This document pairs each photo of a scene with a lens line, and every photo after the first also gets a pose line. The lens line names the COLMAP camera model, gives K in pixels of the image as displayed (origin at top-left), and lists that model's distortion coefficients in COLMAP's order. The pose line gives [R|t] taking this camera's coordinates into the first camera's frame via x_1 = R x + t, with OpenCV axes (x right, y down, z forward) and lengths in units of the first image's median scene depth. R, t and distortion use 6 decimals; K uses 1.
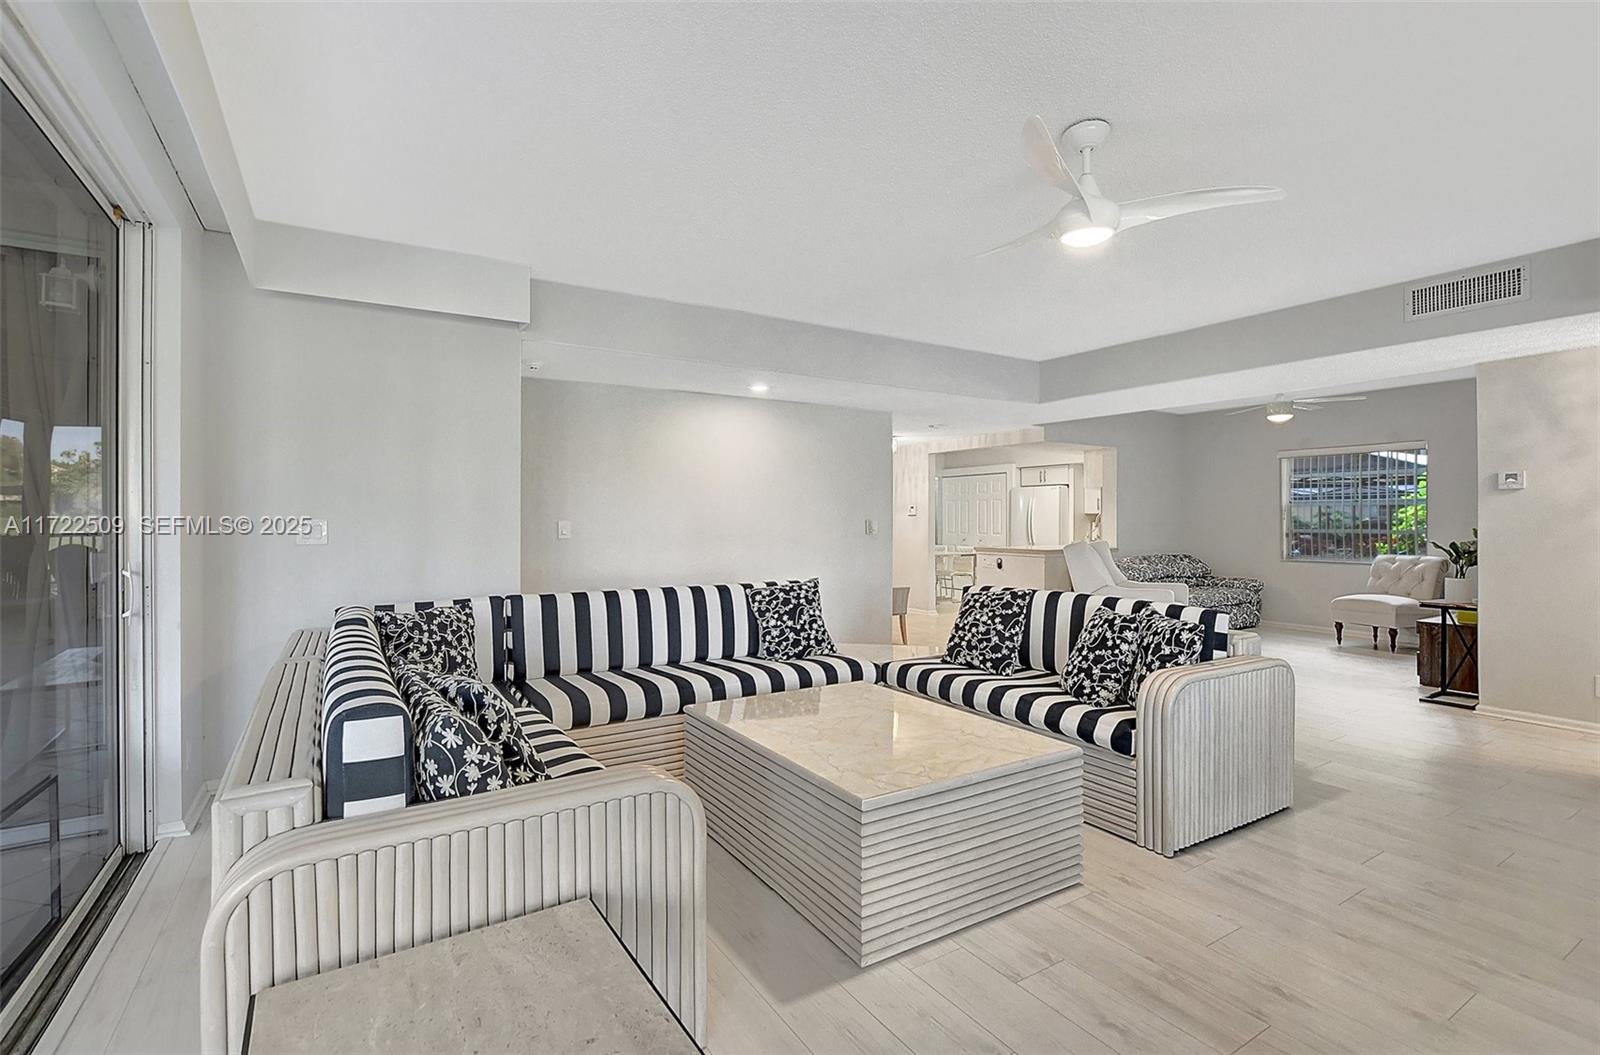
lens RADIAL K [[727.6, 0, 811.4], [0, 727.6, 520.9], [0, 0, 1]] dist [0.003640, 0.001532]
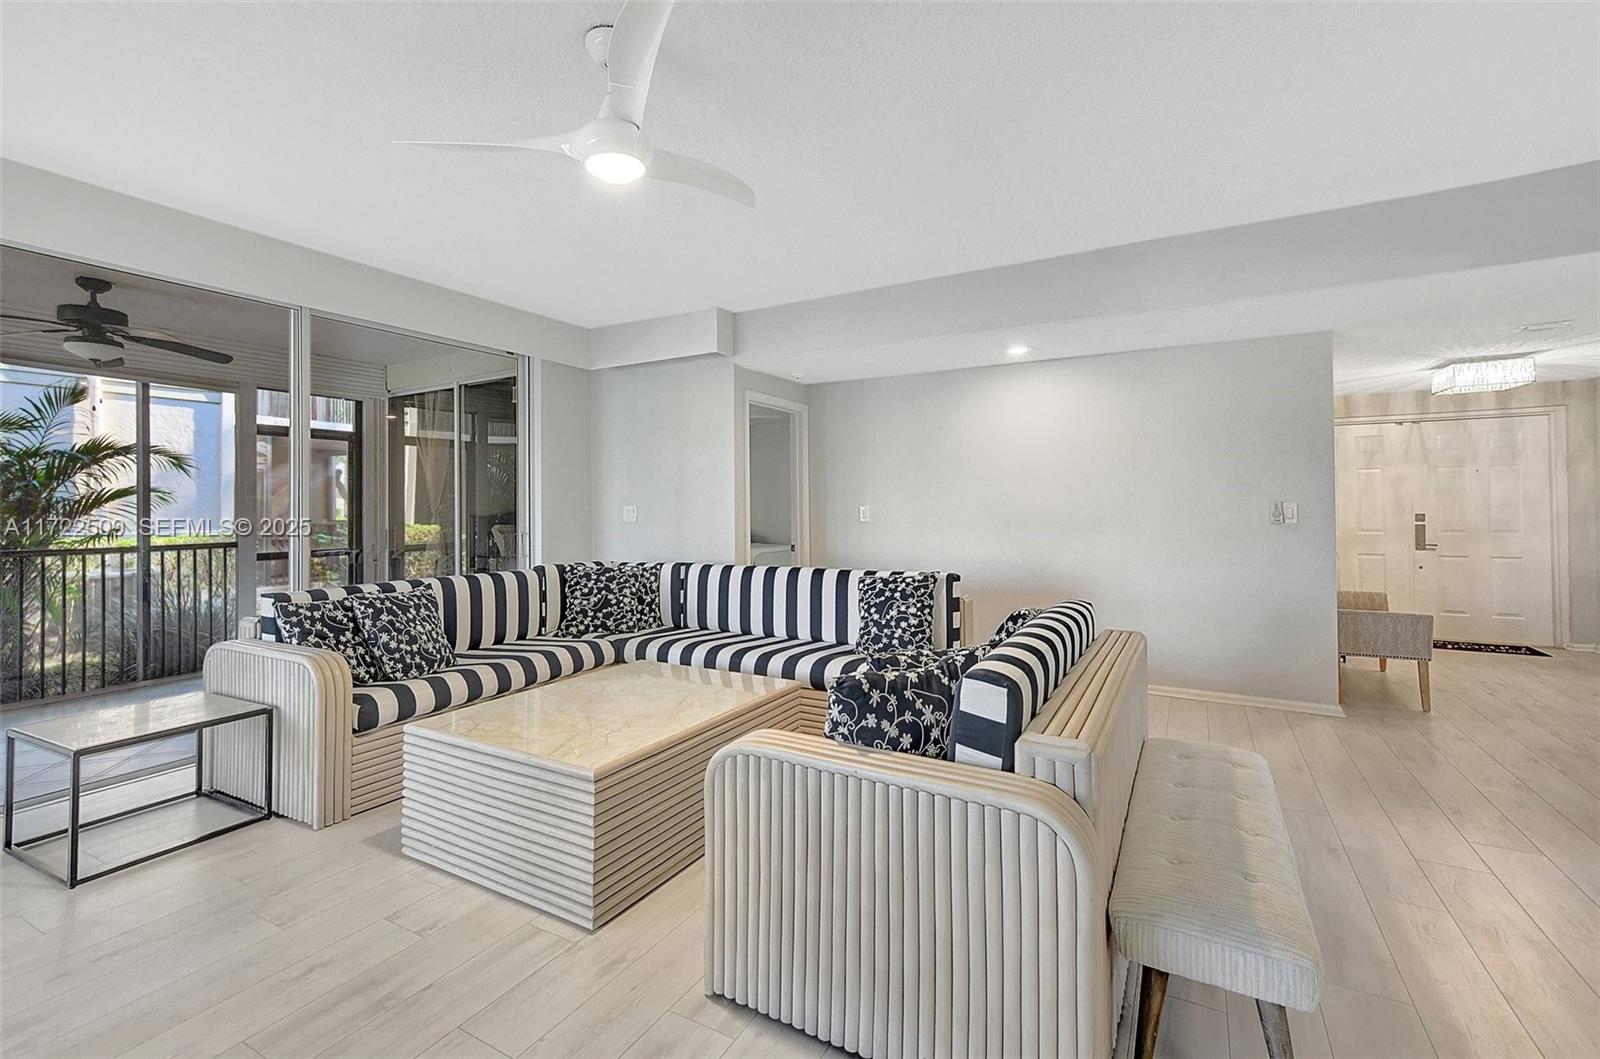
lens RADIAL K [[727.6, 0, 803.0], [0, 727.6, 505.2], [0, 0, 1]] dist [0.003640, 0.001532]
pose [[0.484433, -0.003601, -0.874821, 0.731506], [0.004233, 0.999989, -0.001772, 0.000743], [0.874818, -0.002845, 0.484443, 0.474128]]
